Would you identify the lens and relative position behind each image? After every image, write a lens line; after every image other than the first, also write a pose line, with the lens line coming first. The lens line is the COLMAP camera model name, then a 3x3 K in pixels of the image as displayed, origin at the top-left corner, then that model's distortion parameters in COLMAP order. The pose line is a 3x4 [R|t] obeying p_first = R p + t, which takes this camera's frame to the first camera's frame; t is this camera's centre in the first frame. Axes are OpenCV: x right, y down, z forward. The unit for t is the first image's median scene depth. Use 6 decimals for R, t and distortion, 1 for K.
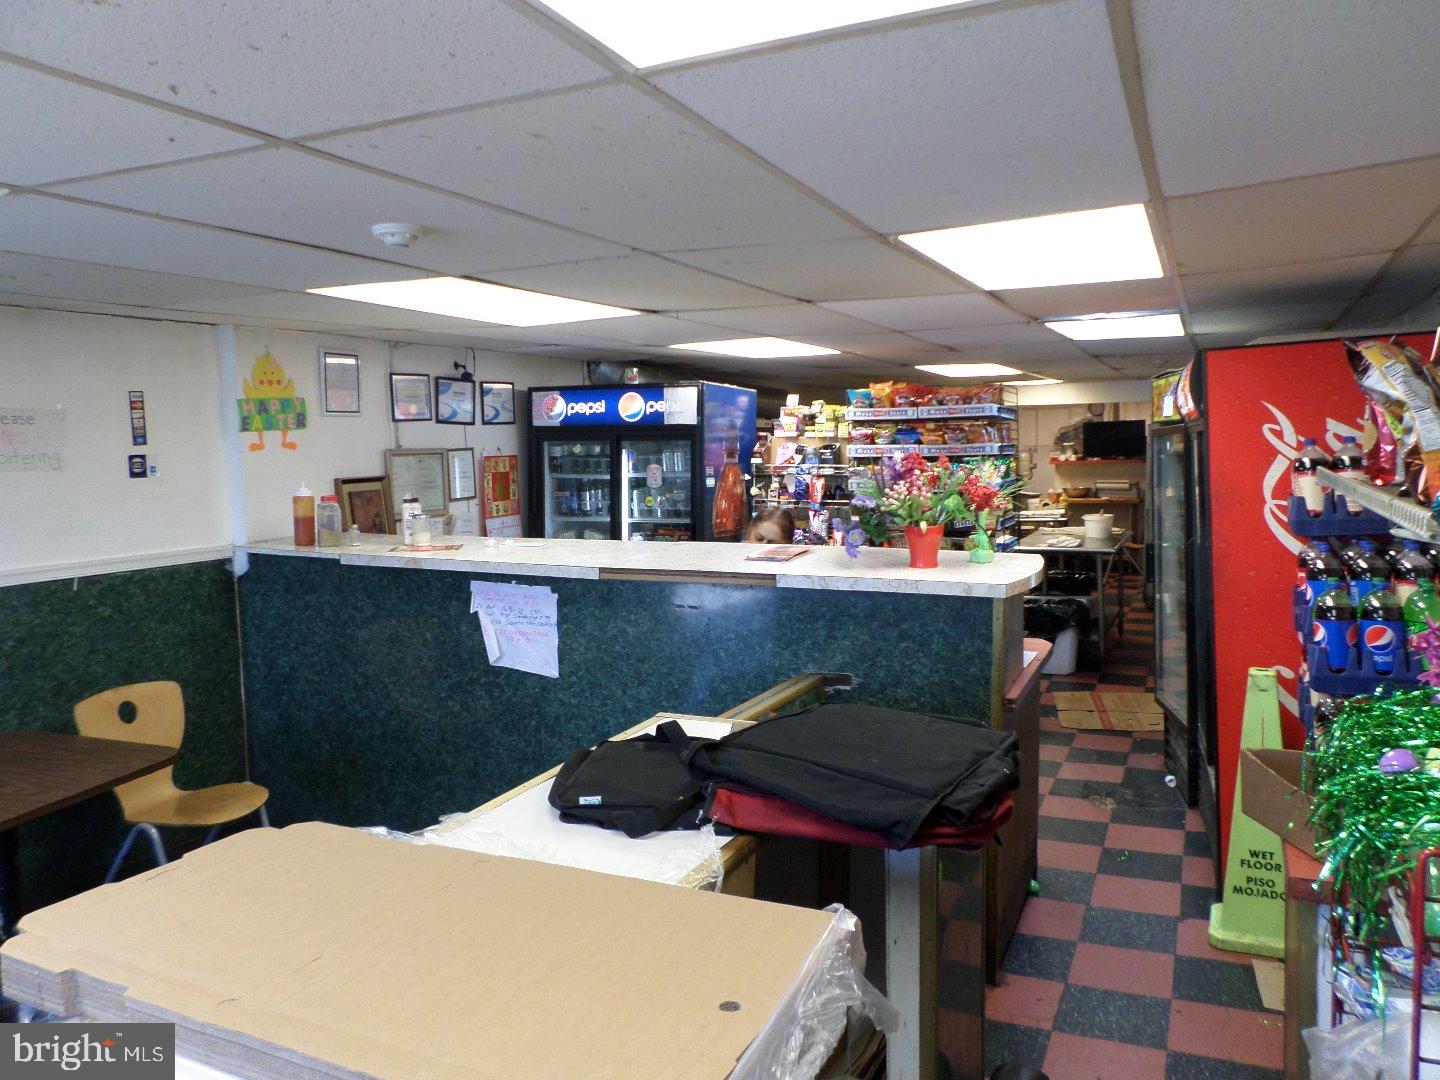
lens RADIAL K [[1094.2, 0, 721.5], [0, 1094.2, 536.5], [0, 0, 1]] dist [-0.017070, -0.005685]
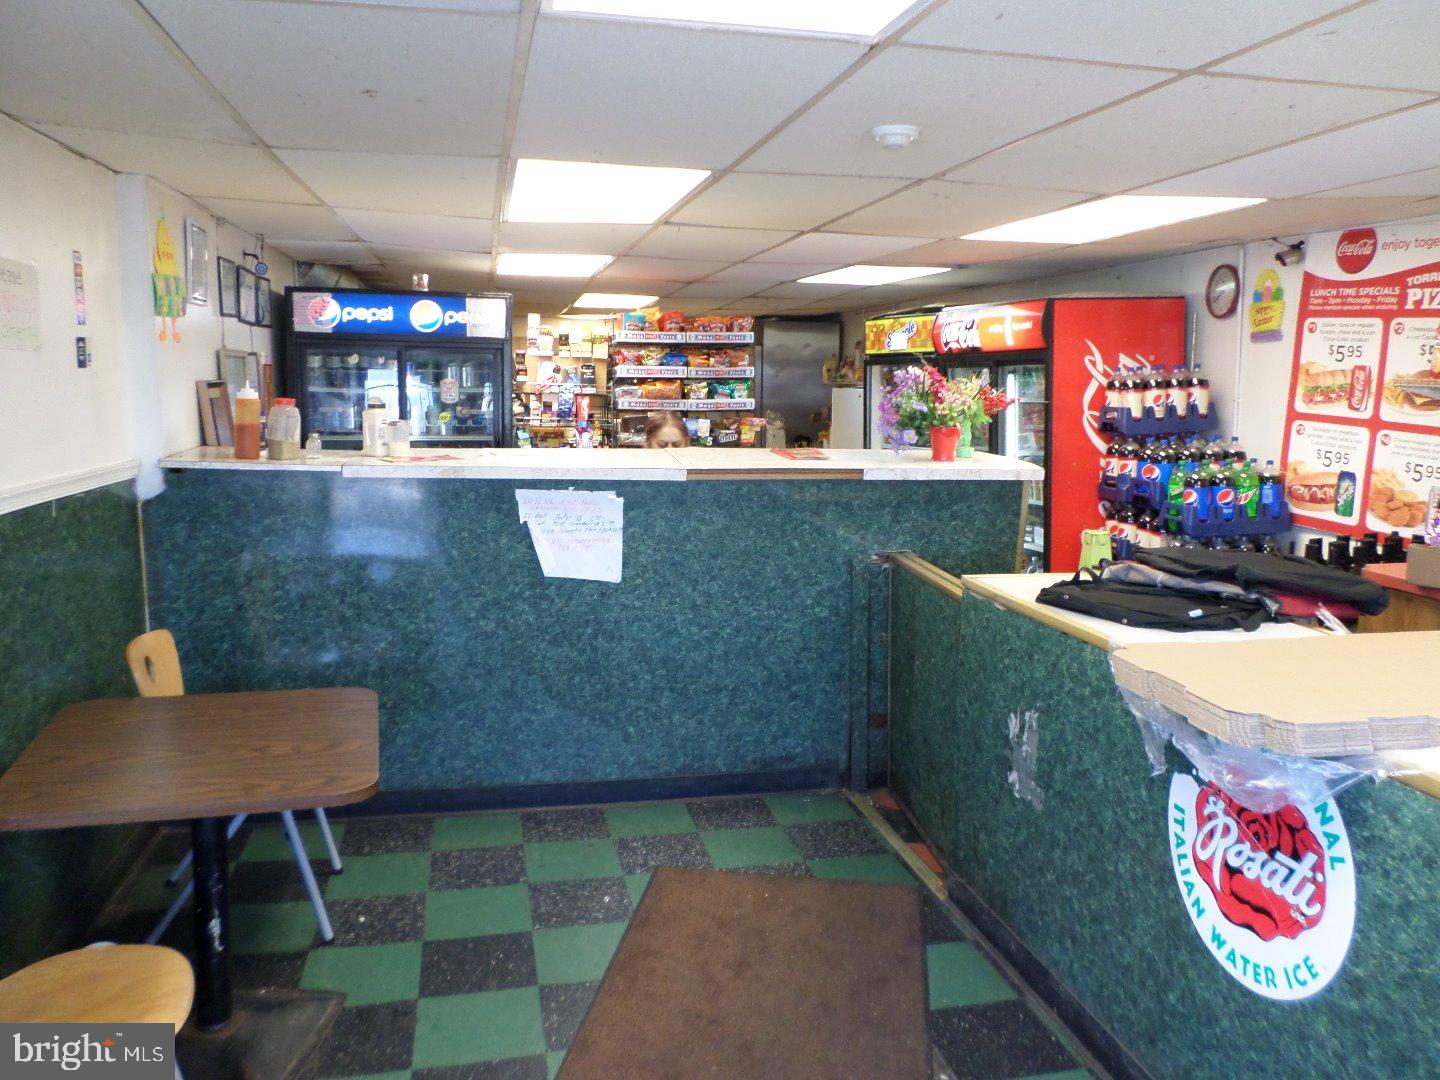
lens RADIAL K [[1094.2, 0, 714.8], [0, 1094.2, 541.2], [0, 0, 1]] dist [-0.017070, -0.005685]
pose [[0.809462, -0.057549, 0.584345, -0.634410], [0.023799, 0.997583, 0.065279, 0.027021], [-0.586689, -0.038934, 0.808876, 0.131783]]
